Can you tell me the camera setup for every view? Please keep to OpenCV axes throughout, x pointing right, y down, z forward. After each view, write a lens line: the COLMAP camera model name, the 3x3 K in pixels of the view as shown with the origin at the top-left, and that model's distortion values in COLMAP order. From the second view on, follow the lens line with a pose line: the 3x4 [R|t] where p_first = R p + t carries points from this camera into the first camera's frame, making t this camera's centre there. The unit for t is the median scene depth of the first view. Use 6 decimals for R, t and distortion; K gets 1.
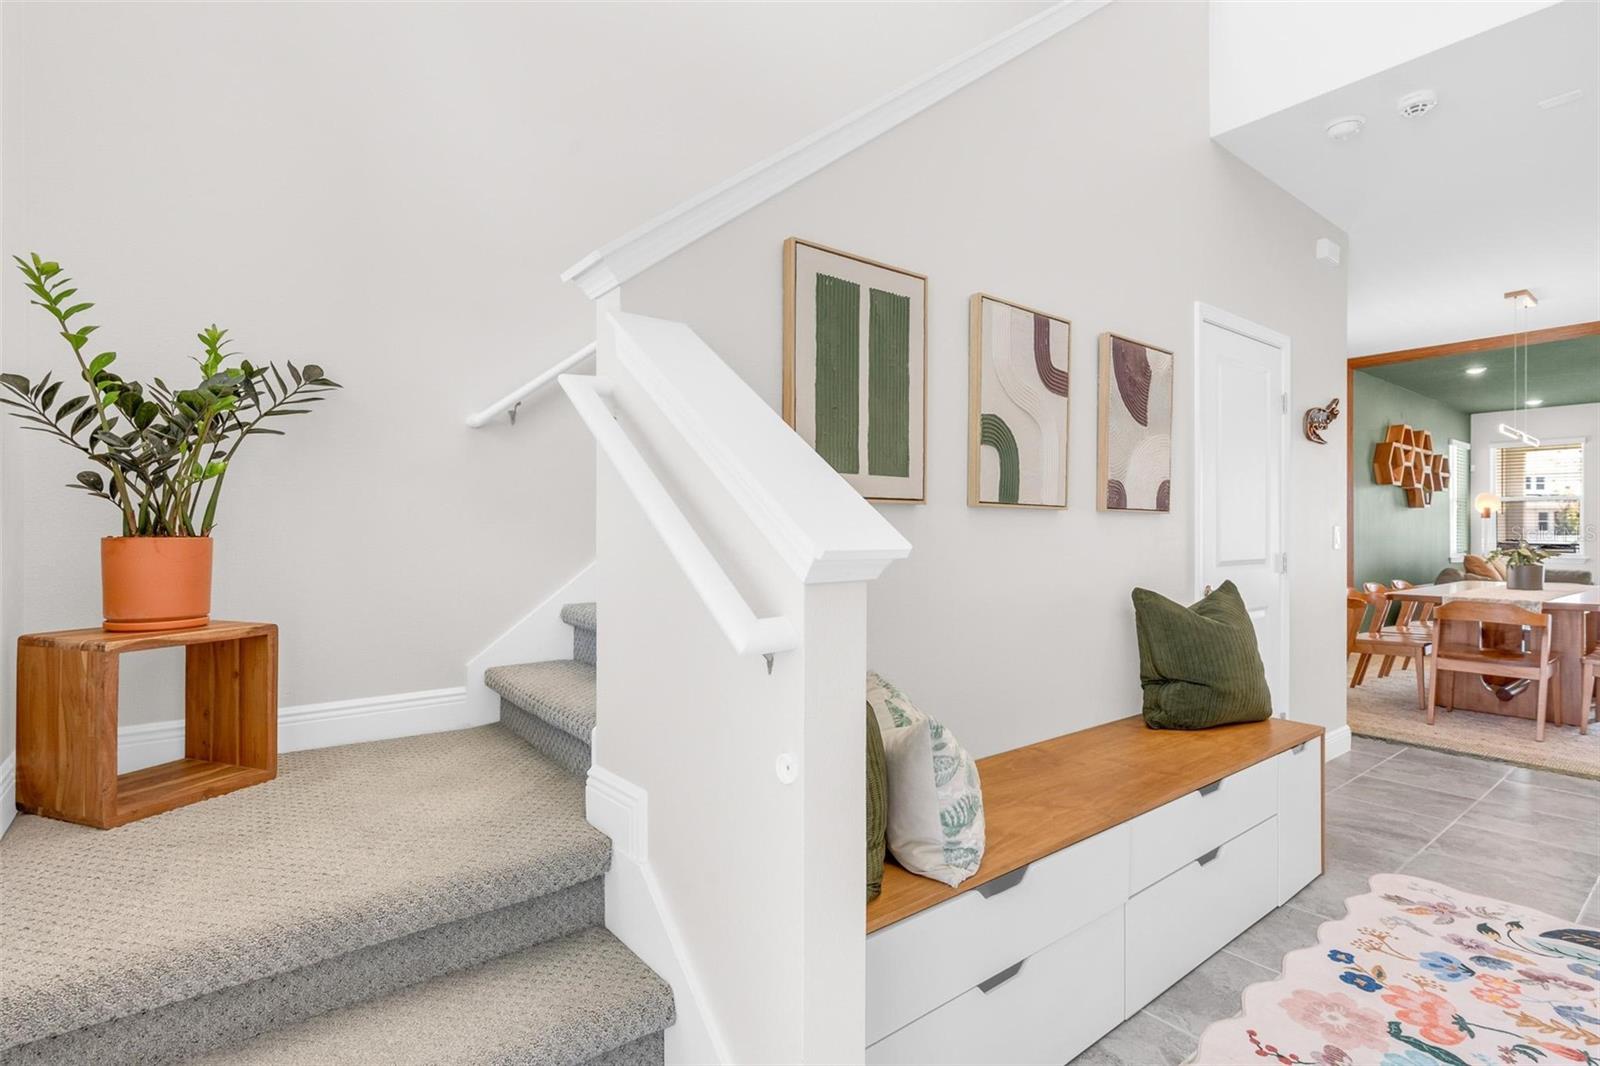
lens RADIAL K [[766.9, 0, 794.6], [0, 766.9, 529.5], [0, 0, 1]] dist [-0.003859, 0.001984]
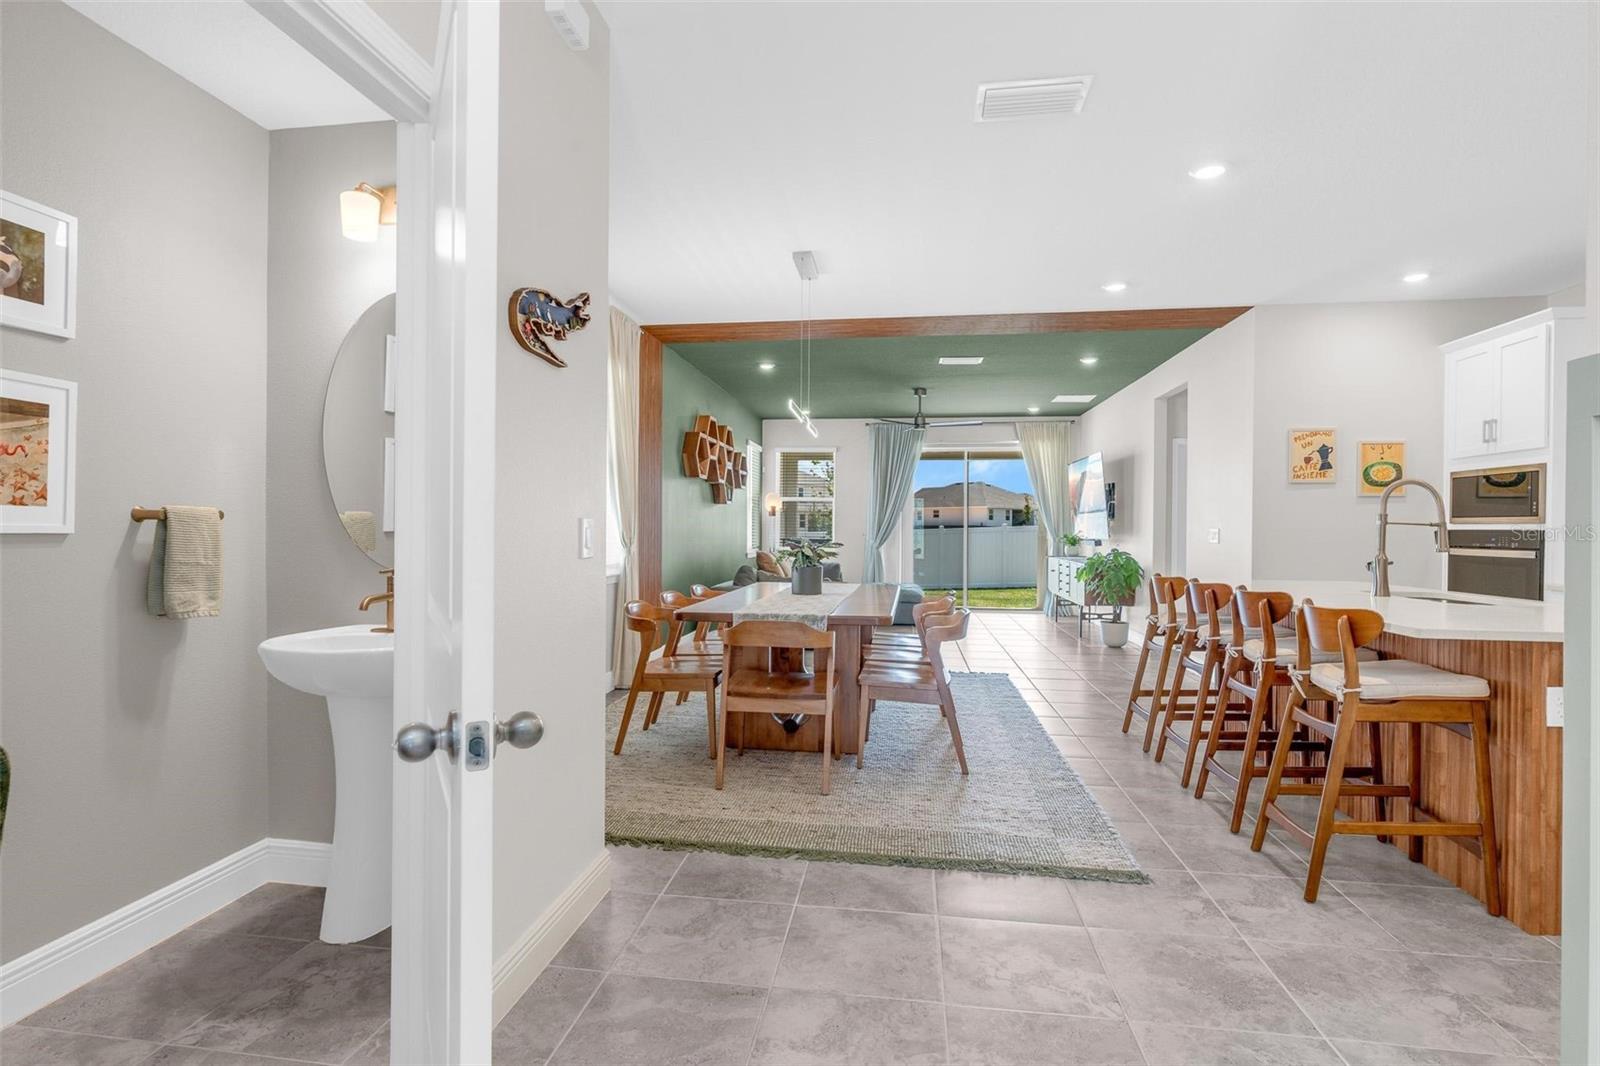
lens RADIAL K [[770.5, 0, 794.8], [0, 770.5, 532.5], [0, 0, 1]] dist [-0.009414, 0.003370]
pose [[0.720487, -0.000387, 0.693469, 0.375441], [-0.007018, 0.999945, 0.007849, -0.000145], [-0.693433, -0.010522, 0.720444, 0.425165]]
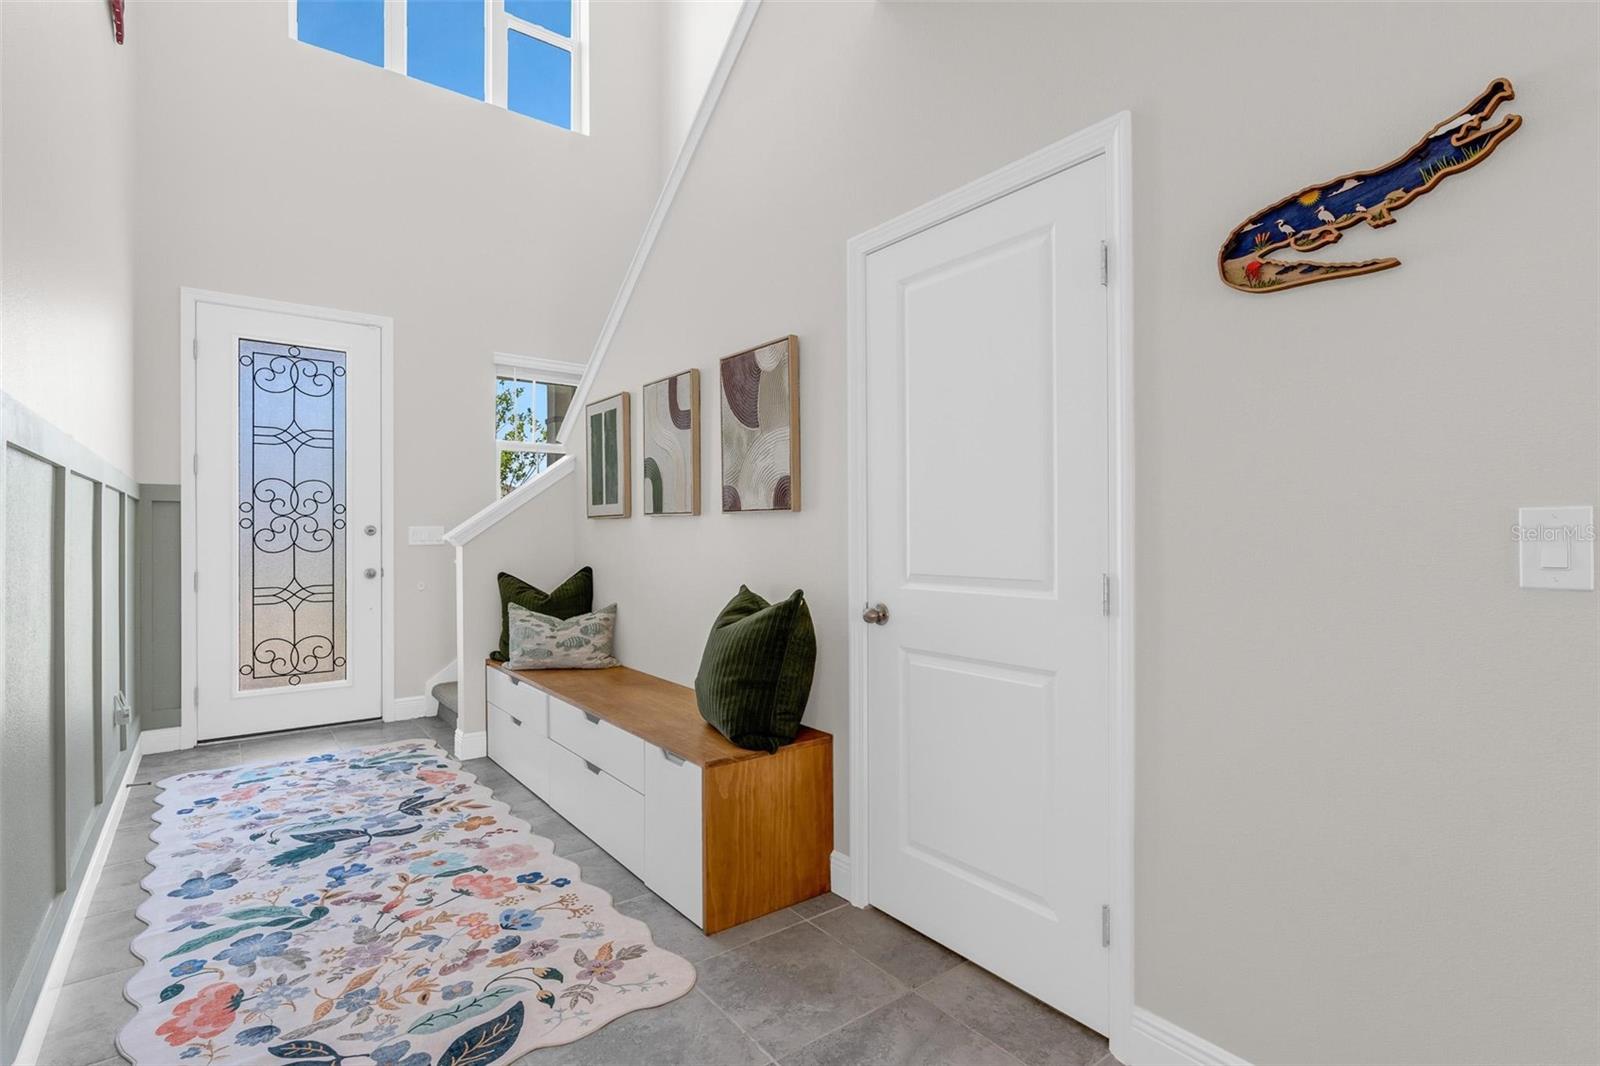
lens RADIAL K [[770.5, 0, 794.8], [0, 770.5, 532.5], [0, 0, 1]] dist [-0.009414, 0.003370]
pose [[-0.016332, -0.002479, -0.999864, 0.898371], [0.002941, 0.999992, -0.002528, 0.004224], [0.999862, -0.002982, -0.016325, 0.649504]]
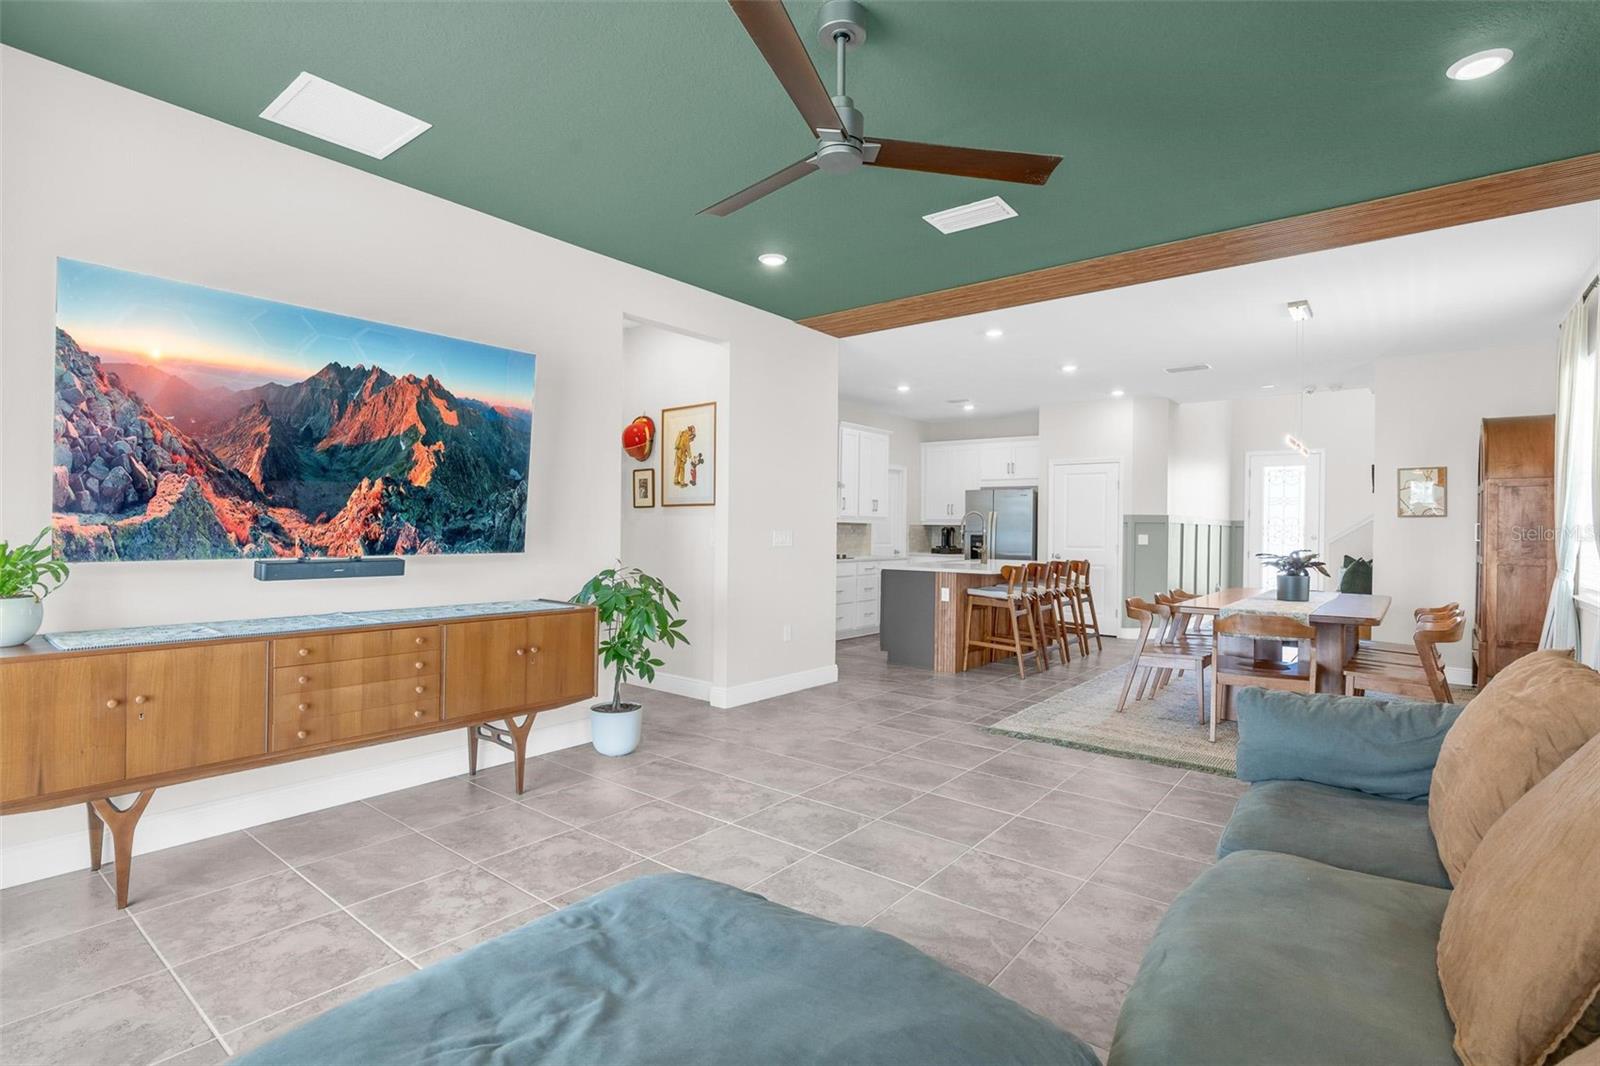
lens RADIAL K [[763.2, 0, 784.4], [0, 763.2, 534.4], [0, 0, 1]] dist [-0.017060, 0.001102]
pose [[-0.976174, -0.011324, -0.216695, 2.116736], [-0.013182, 0.999888, 0.007130, -0.006728], [0.216590, 0.009817, -0.976213, 2.120316]]
